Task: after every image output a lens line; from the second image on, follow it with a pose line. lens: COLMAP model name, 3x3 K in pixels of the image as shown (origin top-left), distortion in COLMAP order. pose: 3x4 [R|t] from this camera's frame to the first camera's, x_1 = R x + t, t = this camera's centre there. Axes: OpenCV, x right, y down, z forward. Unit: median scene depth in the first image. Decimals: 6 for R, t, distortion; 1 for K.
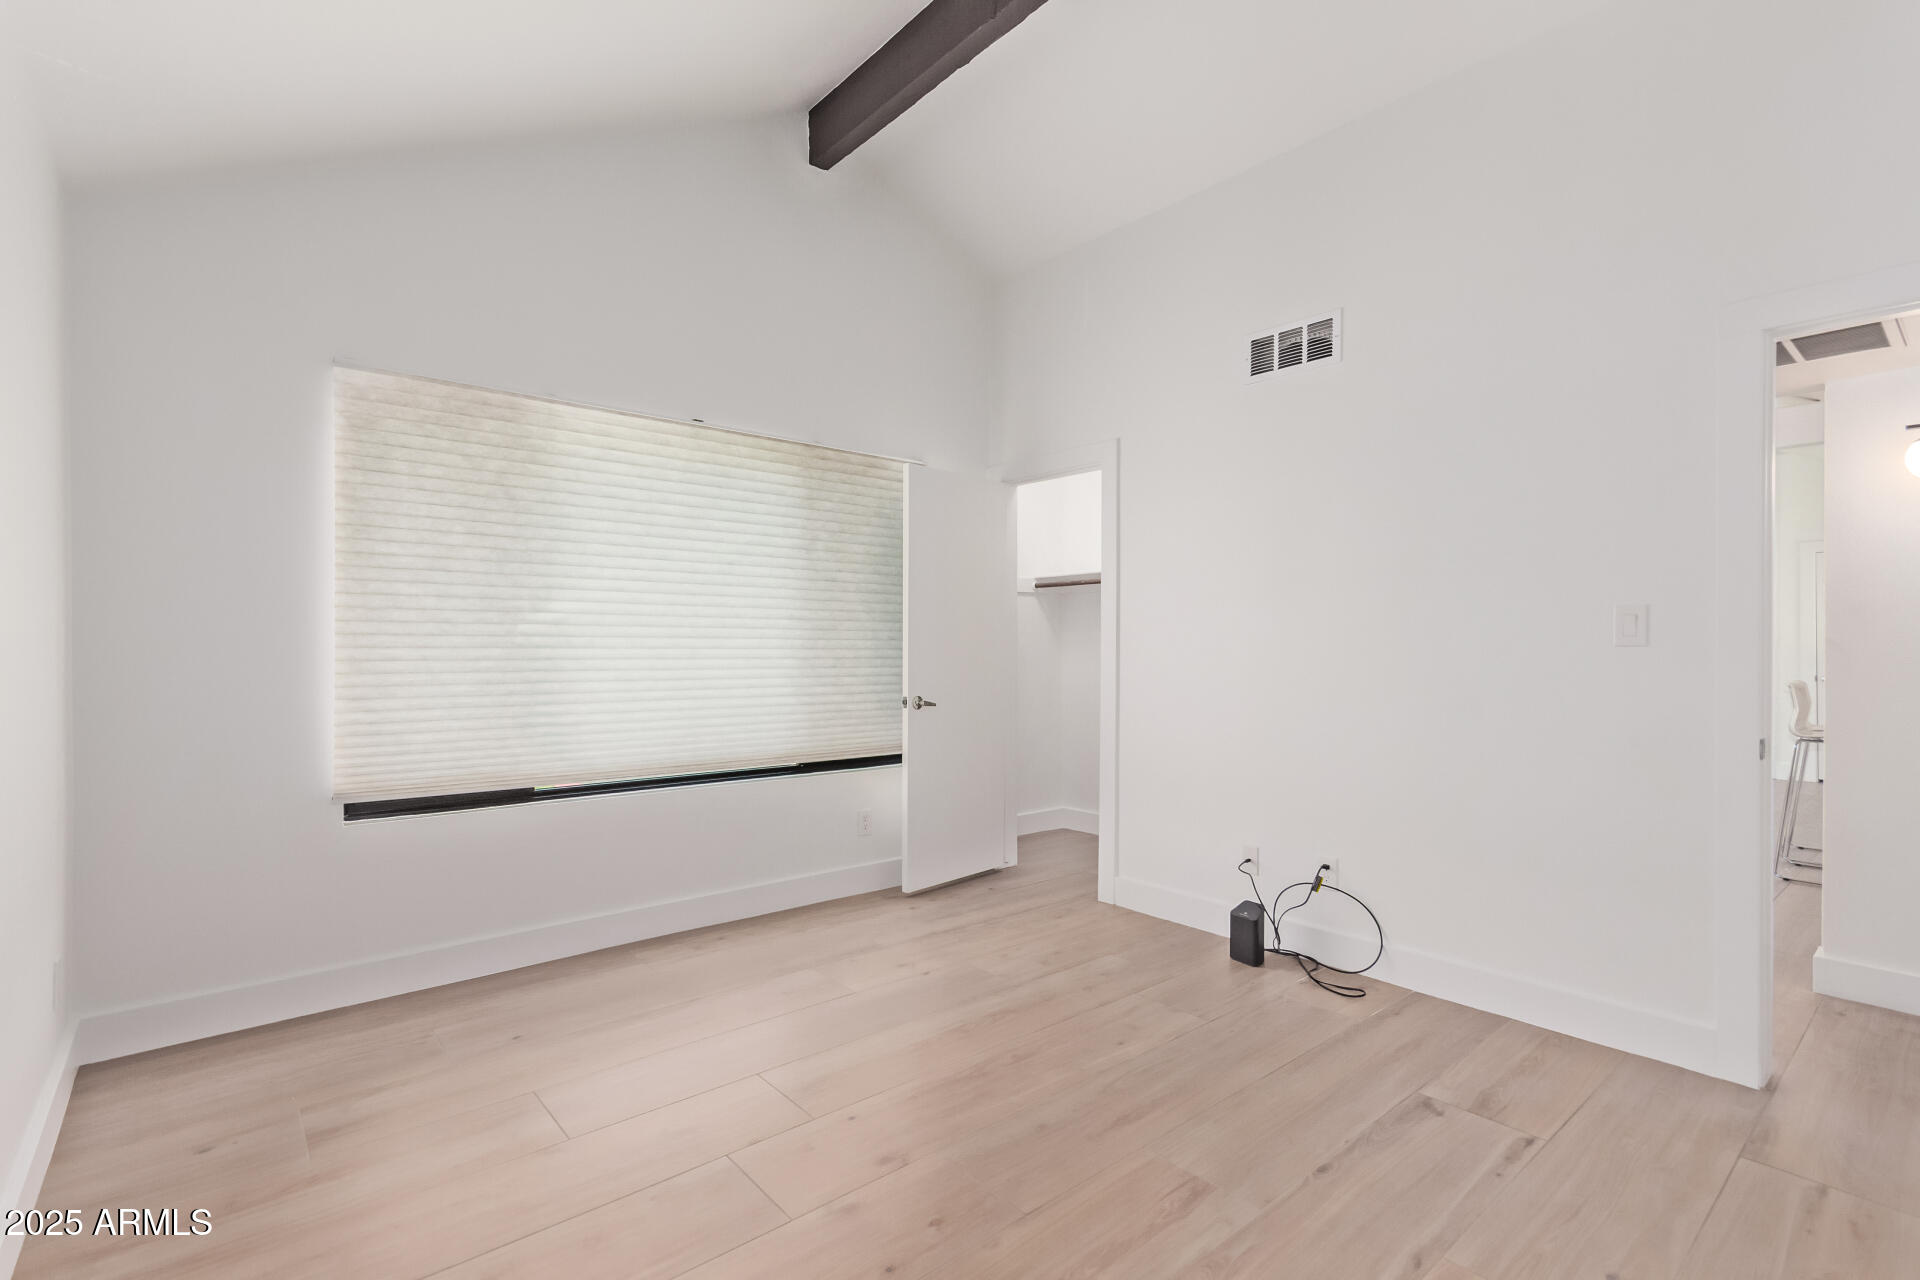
lens RADIAL K [[895.3, 0, 950.2], [0, 895.3, 643.4], [0, 0, 1]] dist [0.004429, 0.002434]
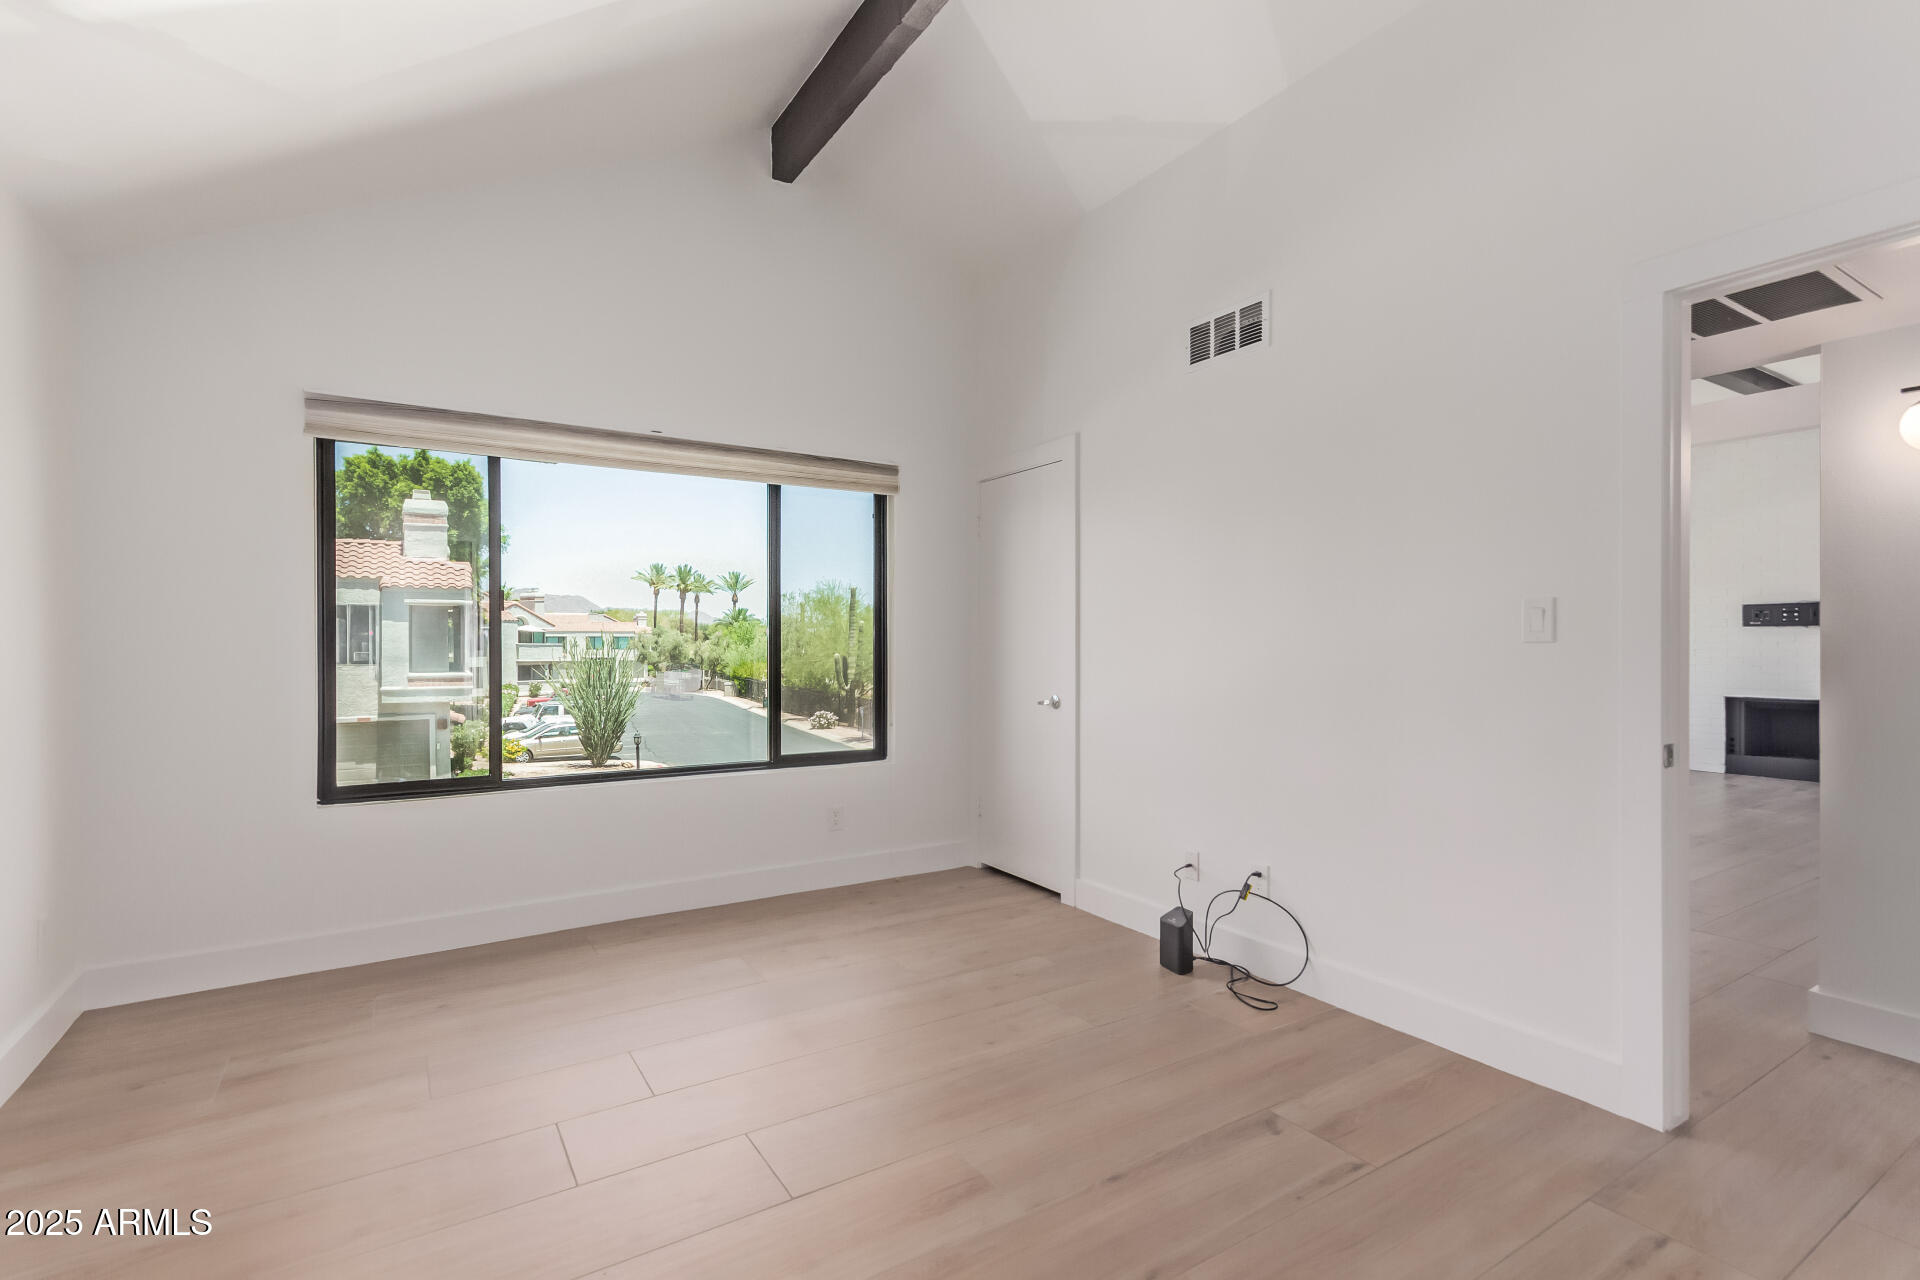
lens RADIAL K [[895.3, 0, 953.2], [0, 895.3, 649.2], [0, 0, 1]] dist [0.004429, 0.002434]
pose [[0.990430, -0.003554, -0.137969, 0.232292], [0.004435, 0.999972, 0.006080, 0.001034], [0.137944, -0.006634, 0.990418, 0.006045]]
